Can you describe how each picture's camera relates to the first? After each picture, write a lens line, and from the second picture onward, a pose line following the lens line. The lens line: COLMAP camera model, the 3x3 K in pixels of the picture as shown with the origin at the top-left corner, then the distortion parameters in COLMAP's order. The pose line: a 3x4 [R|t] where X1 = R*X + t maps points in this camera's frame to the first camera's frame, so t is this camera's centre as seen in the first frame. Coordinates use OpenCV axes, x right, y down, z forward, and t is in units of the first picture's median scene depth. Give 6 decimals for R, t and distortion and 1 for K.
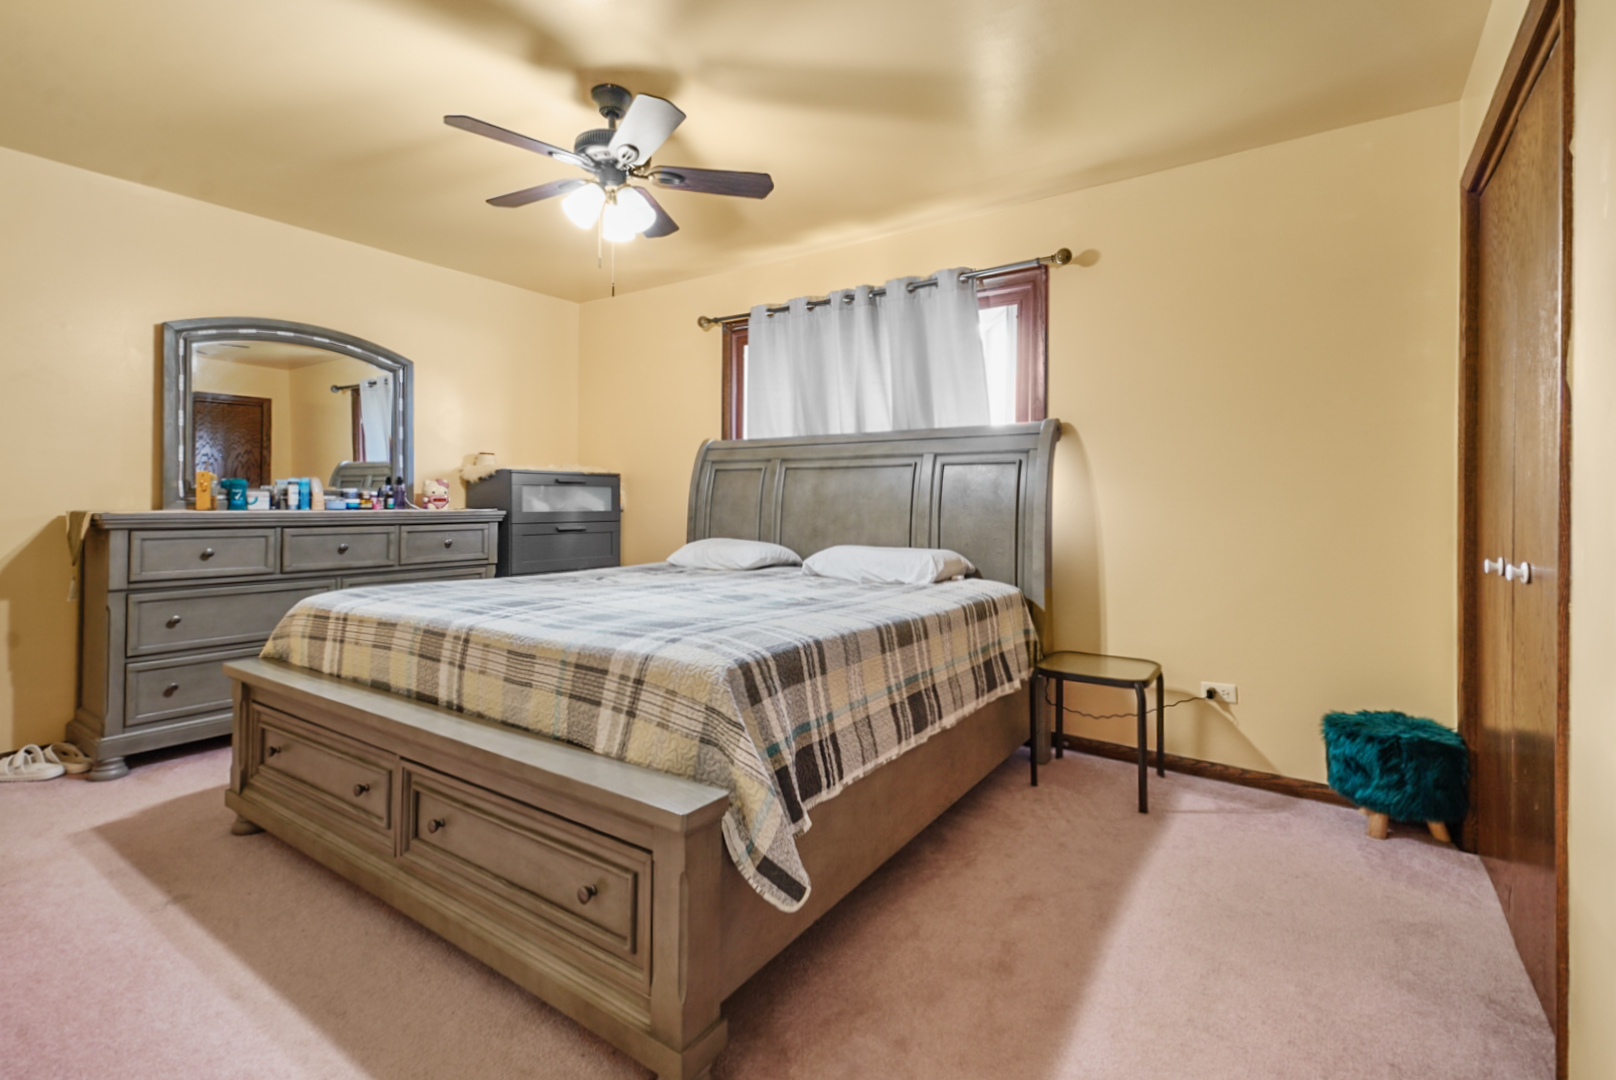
lens RADIAL K [[757.5, 0, 809.2], [0, 757.5, 503.9], [0, 0, 1]] dist [-0.003321, 0.002469]
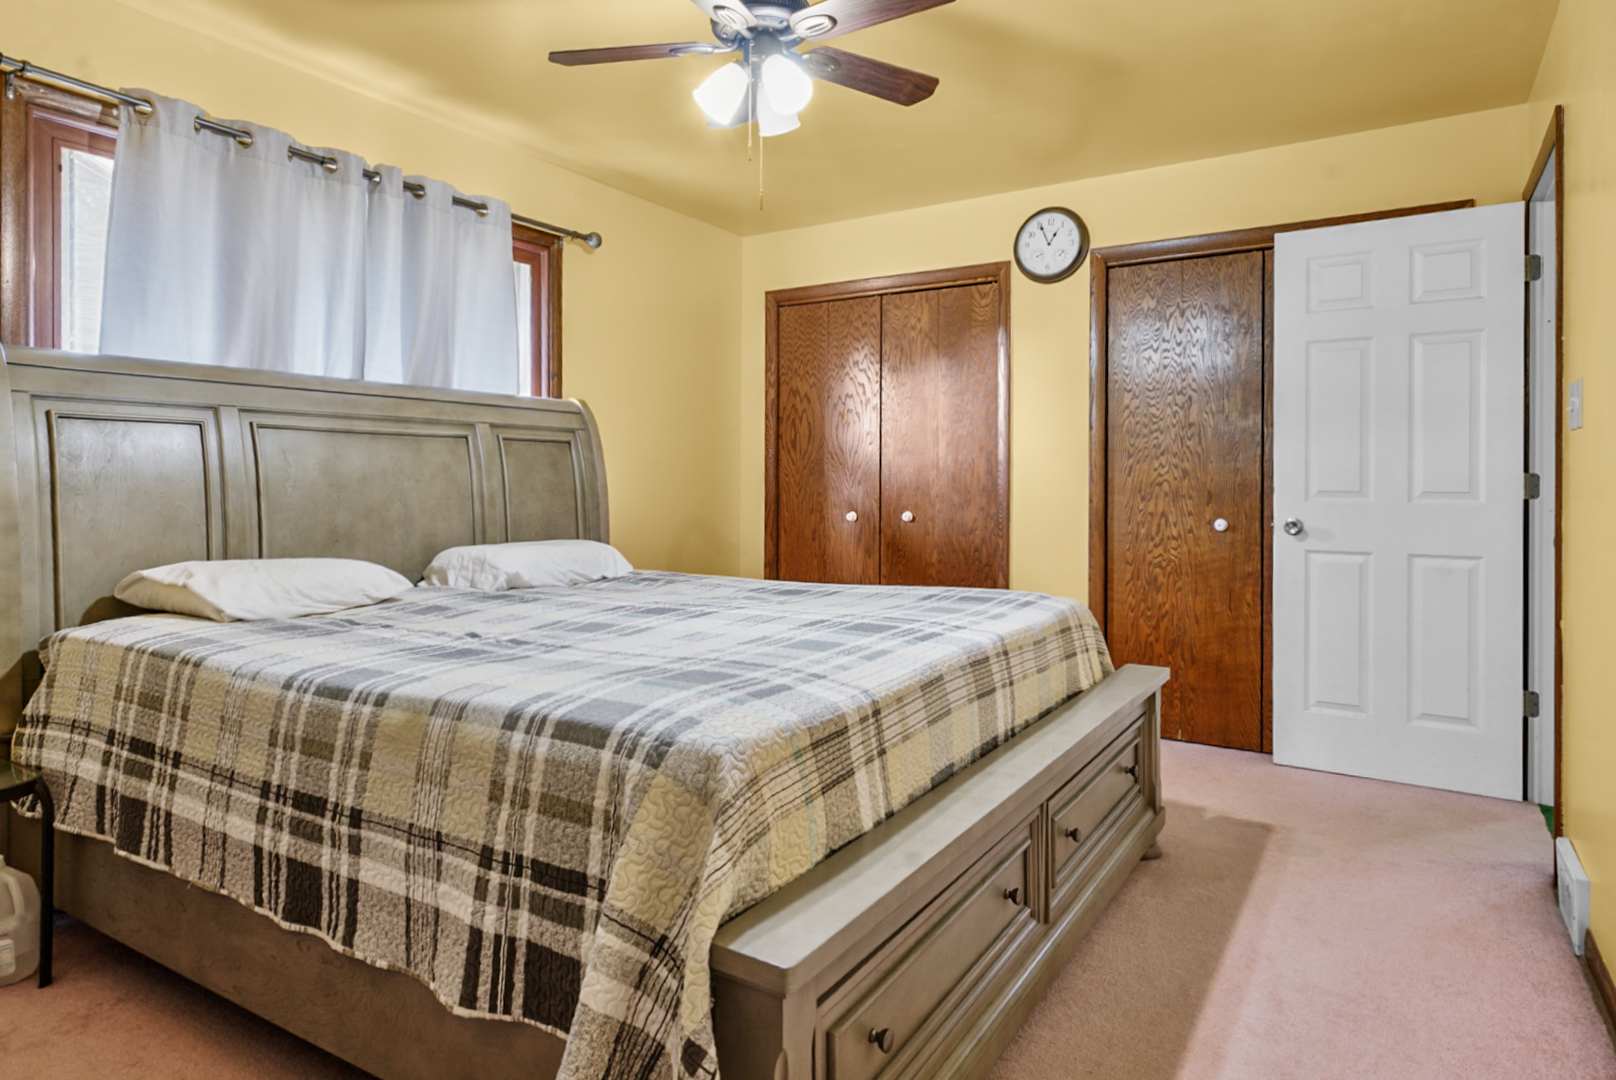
lens RADIAL K [[924.6, 0, 814.3], [0, 924.6, 482.1], [0, 0, 1]] dist [-0.001578, -0.000290]
pose [[-0.035225, -0.002637, 0.999376, -0.858595], [0.001988, 0.999994, 0.002709, -0.008005], [-0.999377, 0.002083, -0.035219, 0.724433]]
